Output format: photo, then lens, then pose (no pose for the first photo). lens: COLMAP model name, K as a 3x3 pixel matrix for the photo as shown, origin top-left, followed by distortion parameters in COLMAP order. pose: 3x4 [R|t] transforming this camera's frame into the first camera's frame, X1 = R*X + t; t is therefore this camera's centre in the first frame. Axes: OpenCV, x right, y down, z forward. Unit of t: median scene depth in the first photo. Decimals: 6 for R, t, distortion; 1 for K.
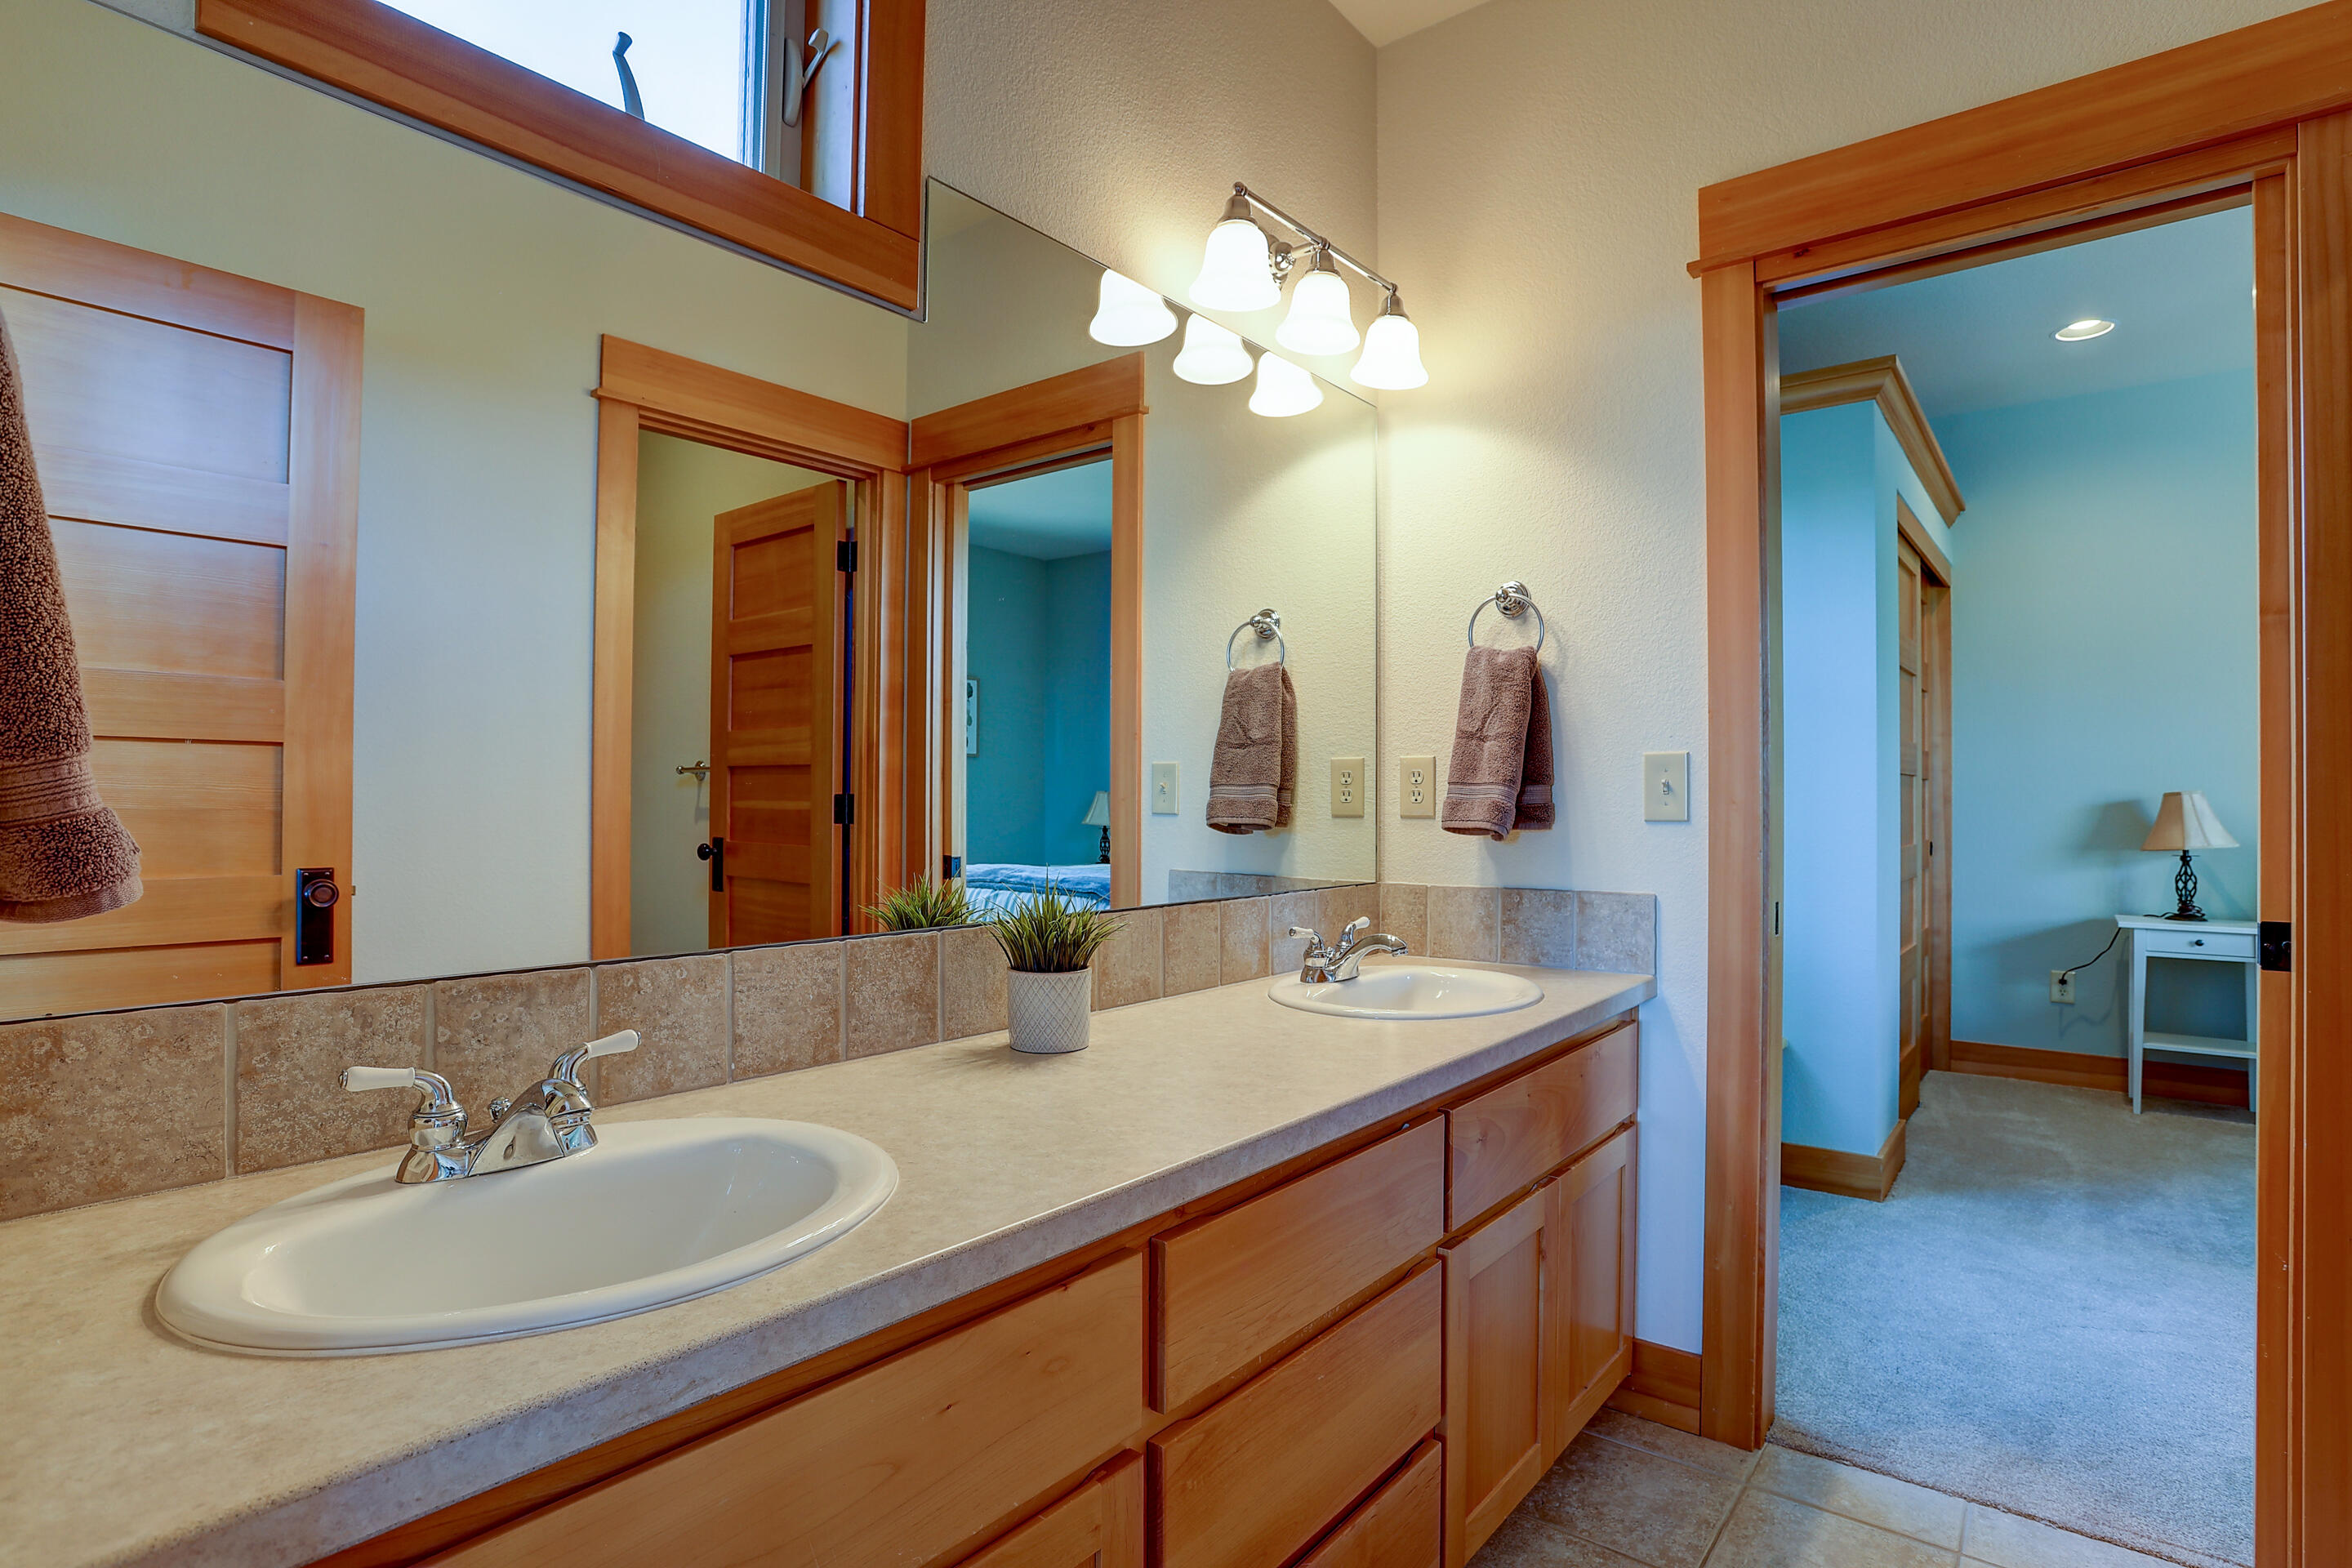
lens RADIAL K [[1169.9, 0, 1205.0], [0, 1169.9, 789.9], [0, 0, 1]] dist [-0.063992, 0.021884]
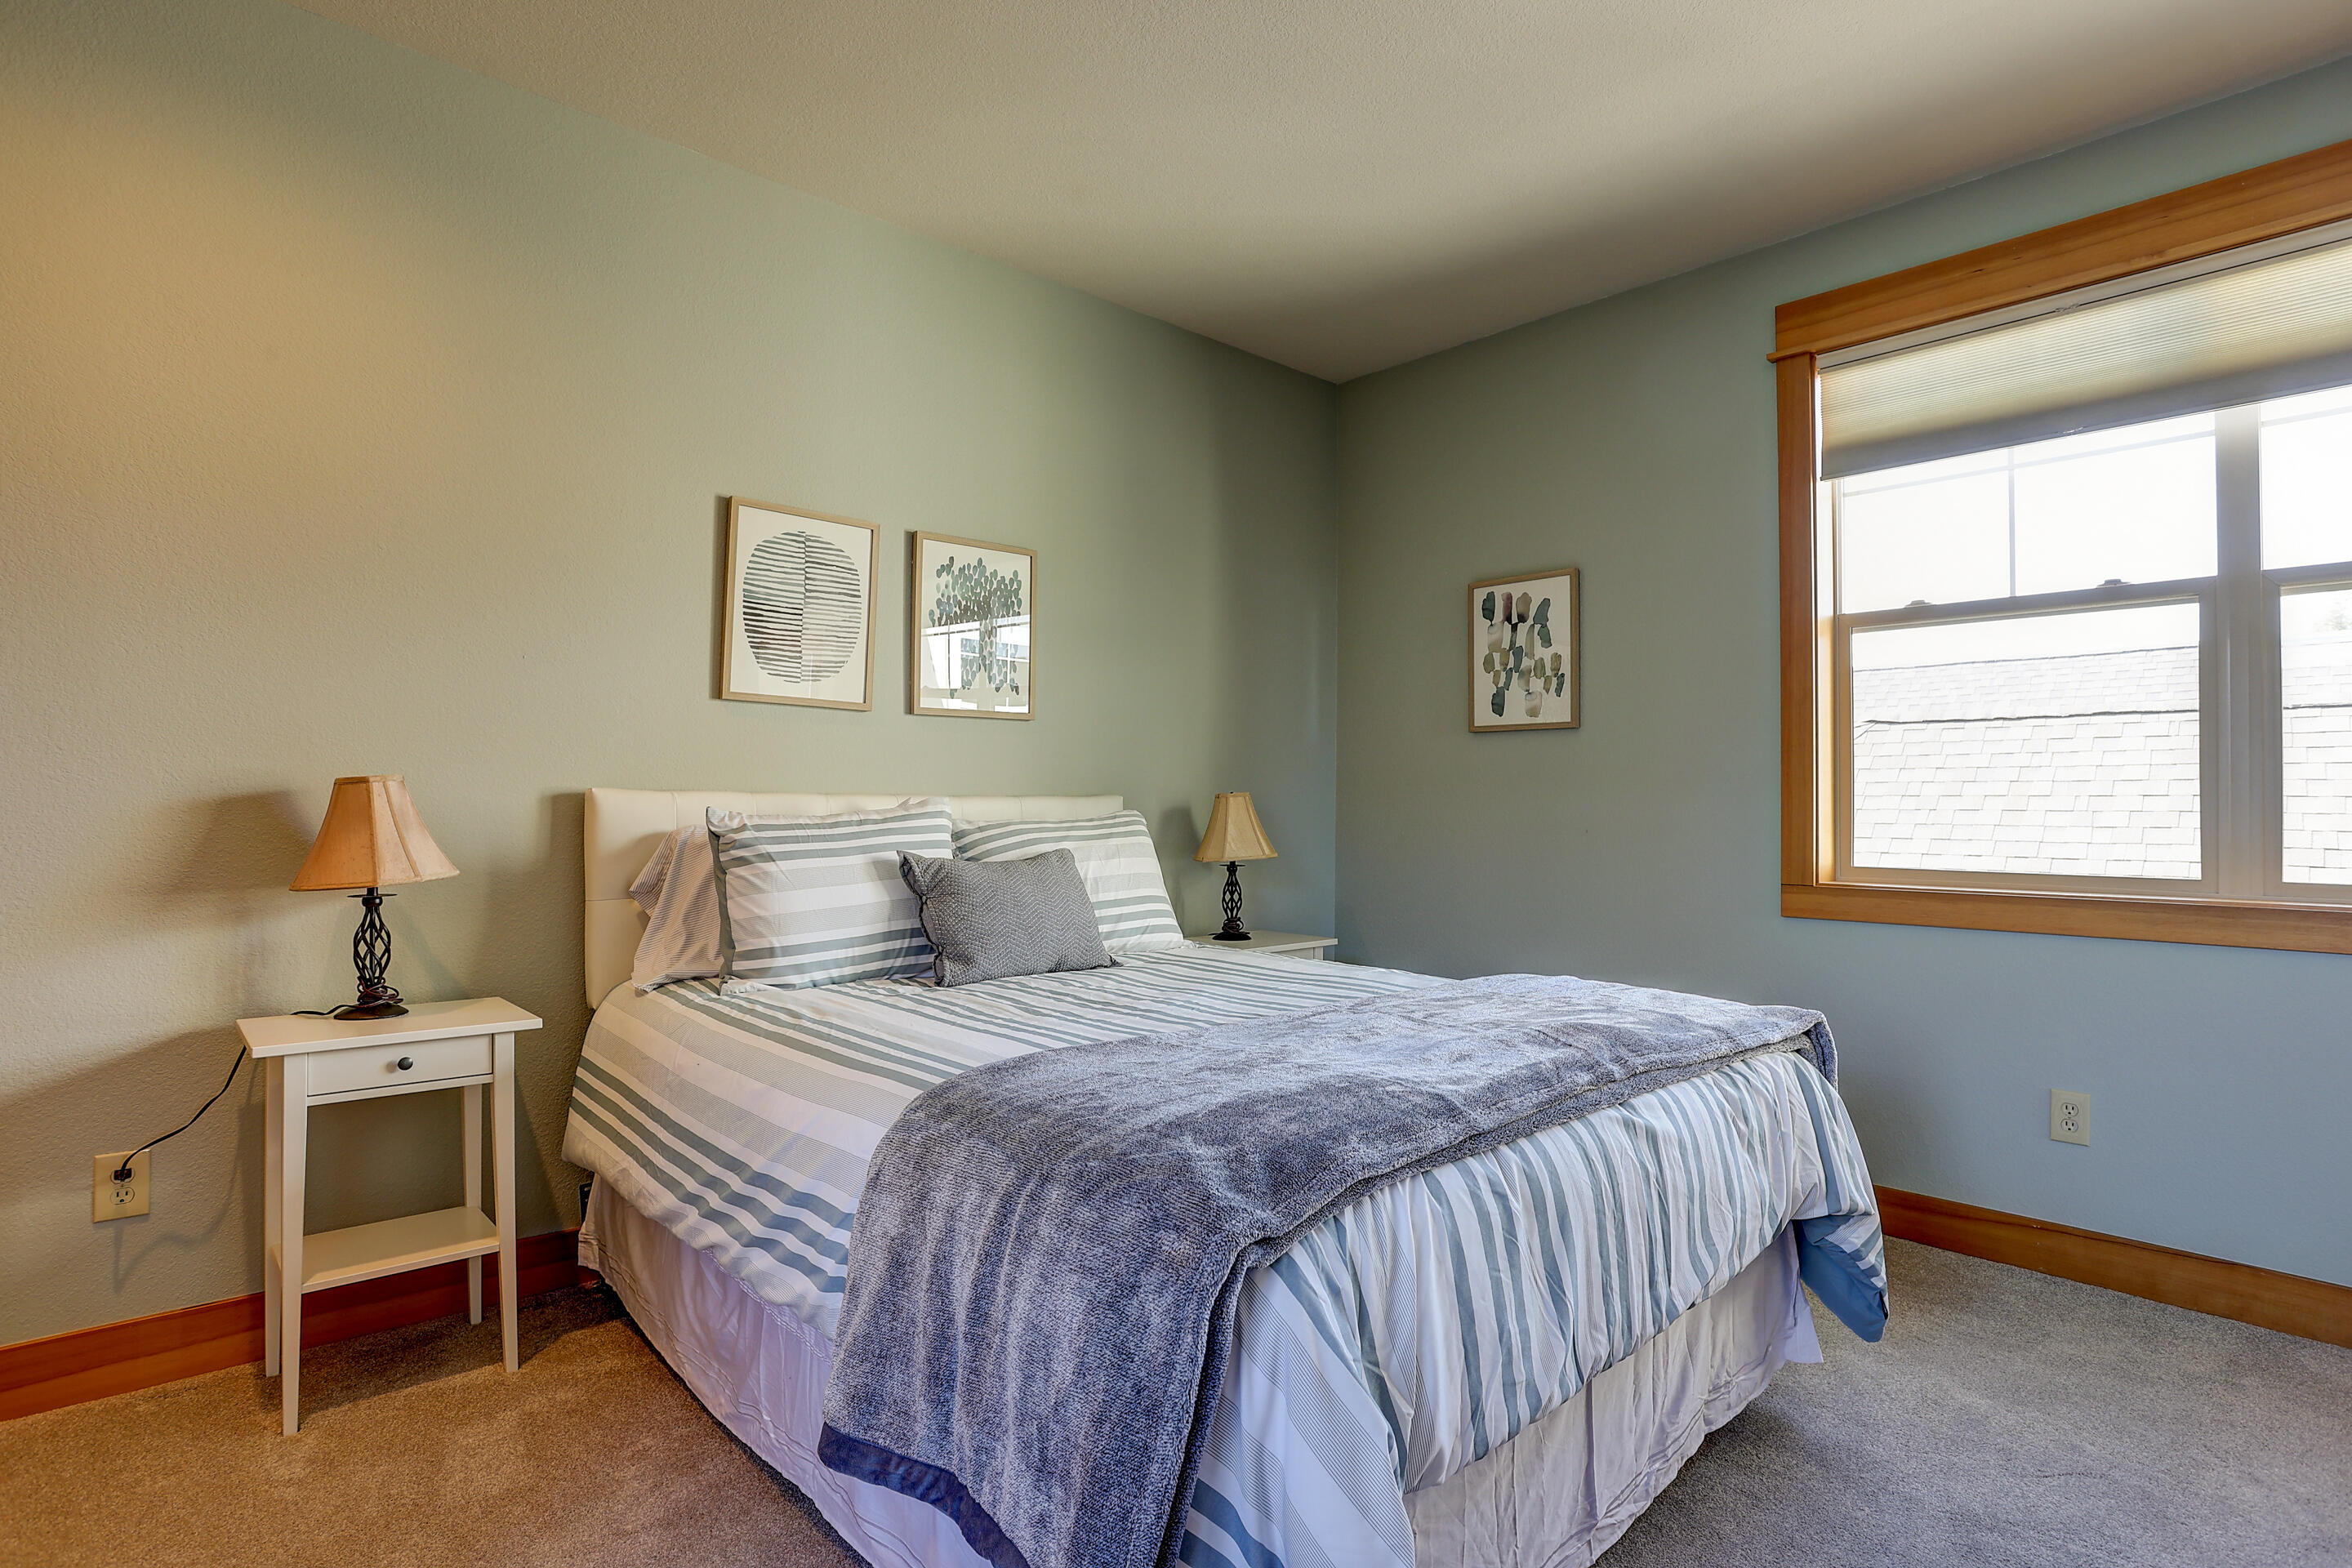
lens RADIAL K [[1169.9, 0, 1188.8], [0, 1169.9, 774.9], [0, 0, 1]] dist [-0.063992, 0.021884]
pose [[0.164510, 0.015913, 0.986247, 0.722052], [-0.011356, 0.999834, -0.014237, 0.006862], [-0.986310, -0.008858, 0.164664, 0.958056]]
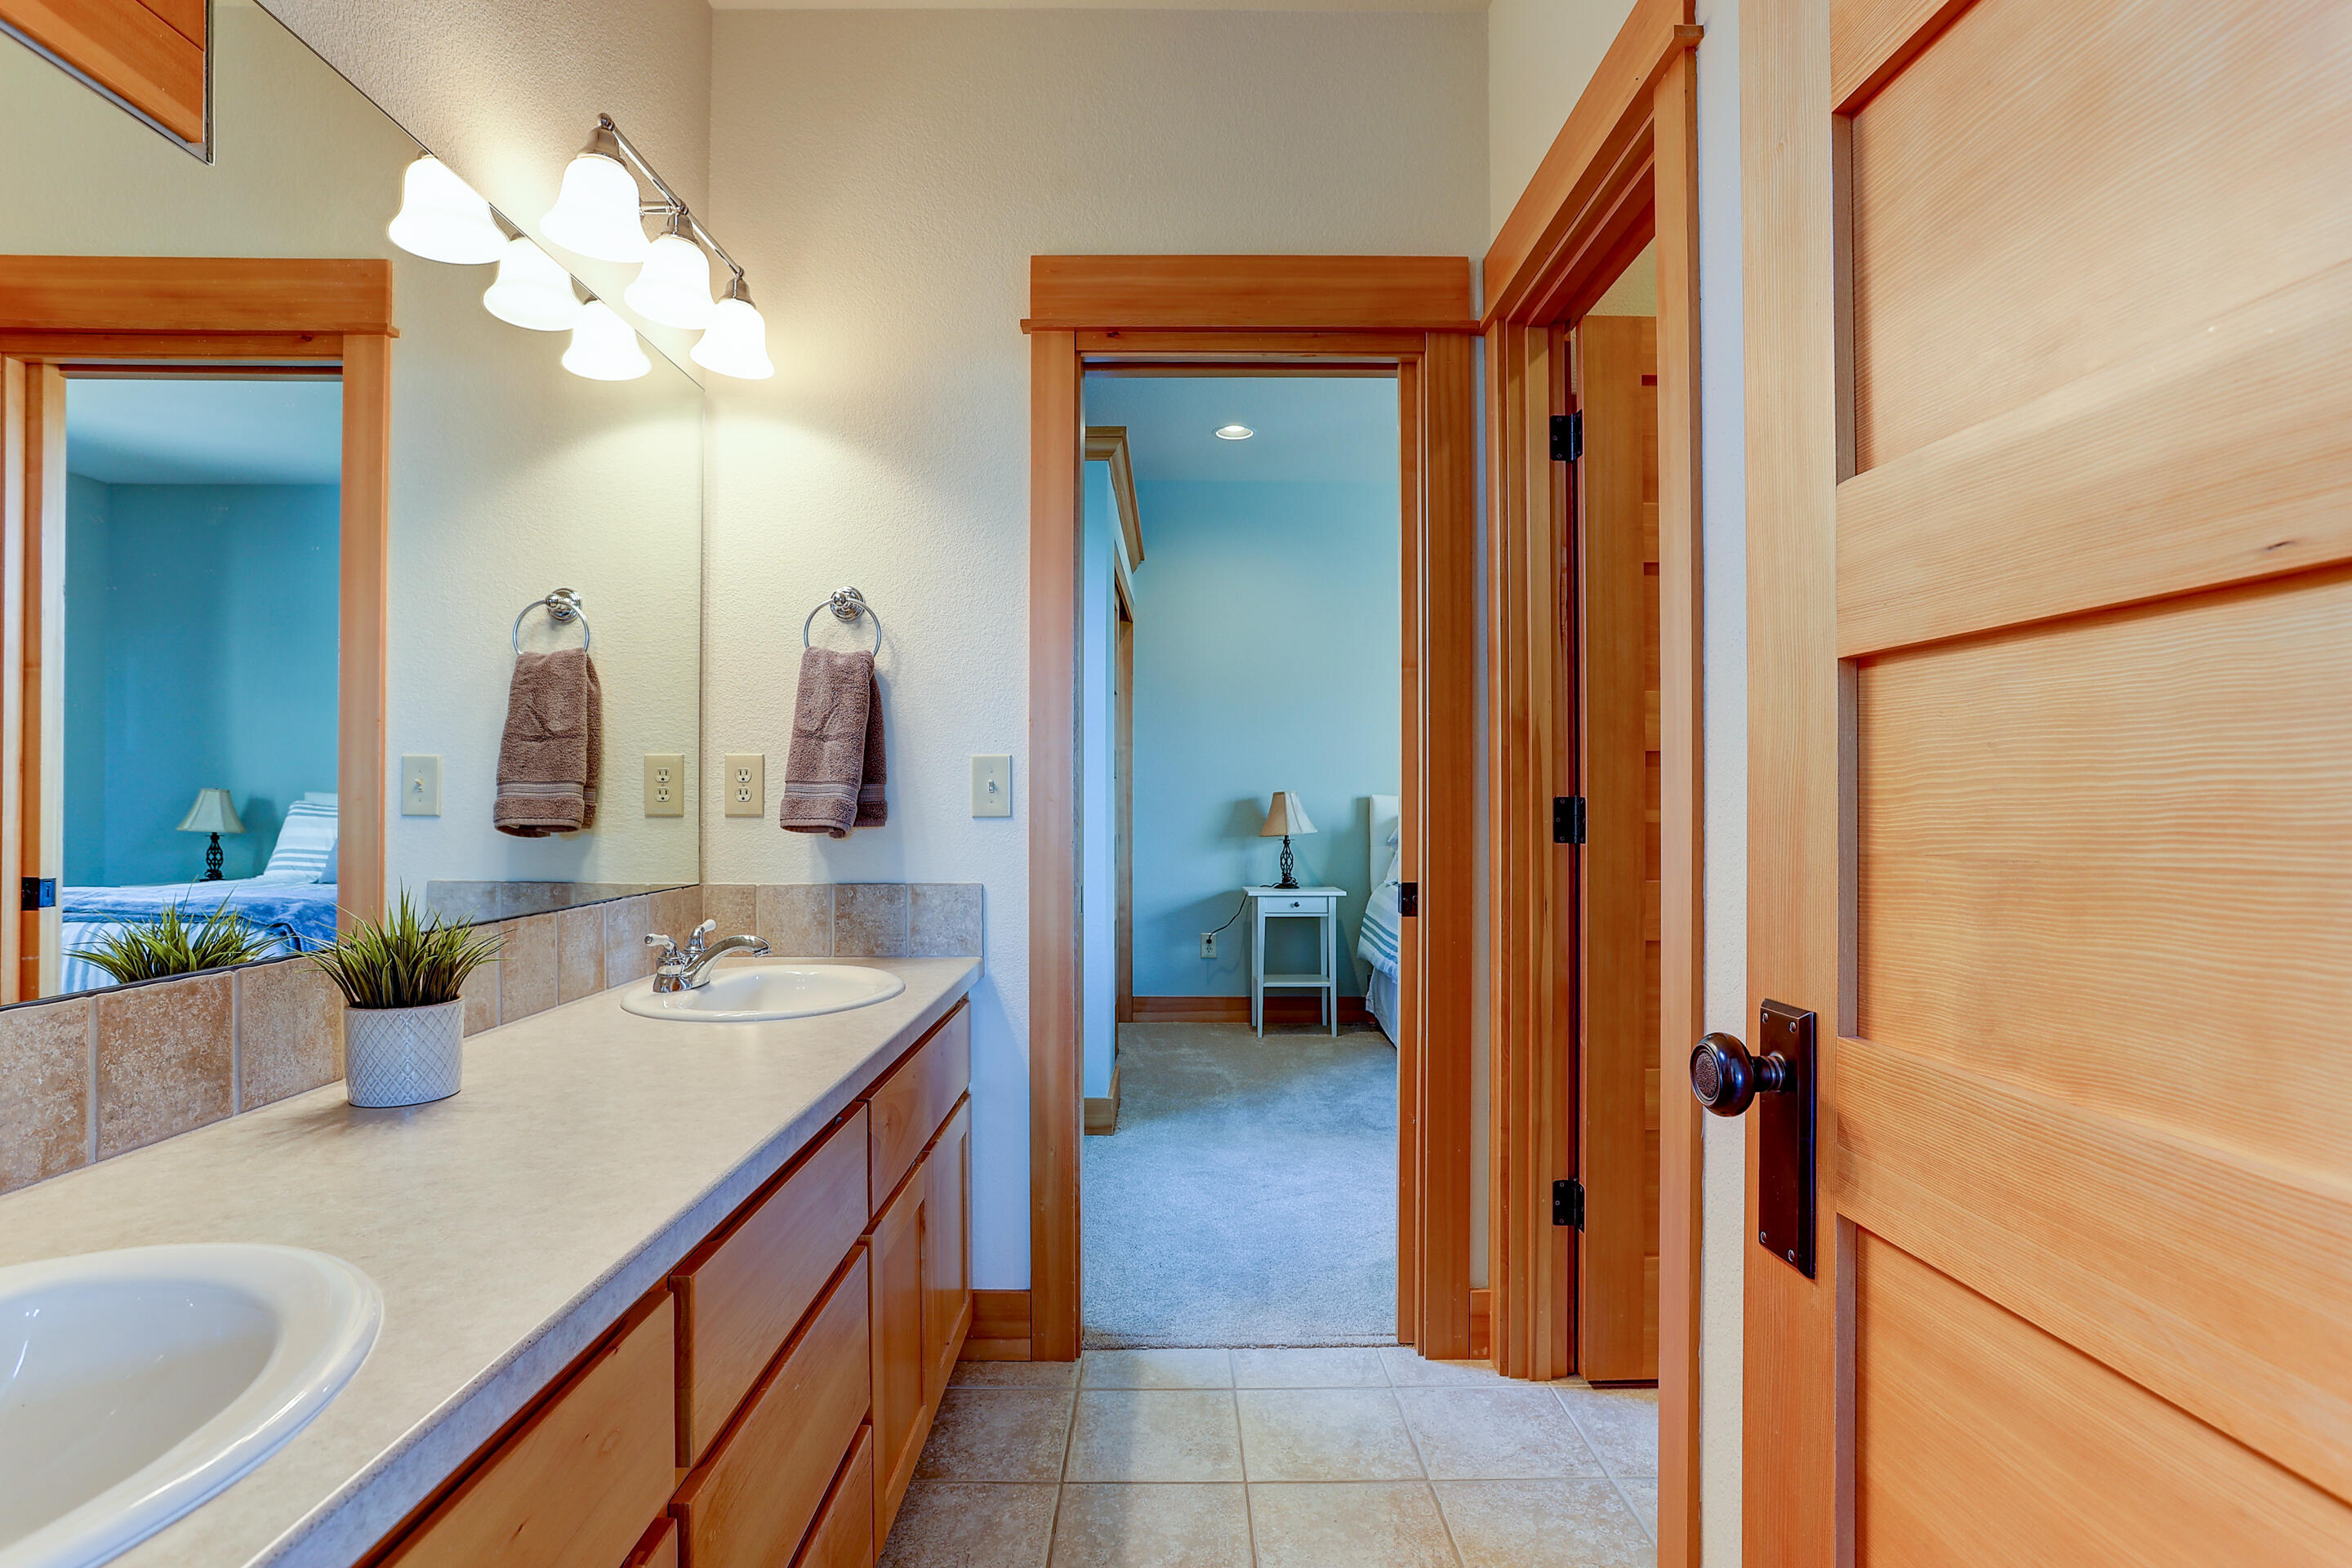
lens RADIAL K [[1146.3, 0, 1187.9], [0, 1146.3, 791.3], [0, 0, 1]] dist [-0.057555, 0.020506]
pose [[0.781071, 0.001384, 0.624441, -0.125435], [-0.002211, 0.999997, 0.000550, 0.001215], [-0.624439, -0.001810, 0.781072, 0.025275]]
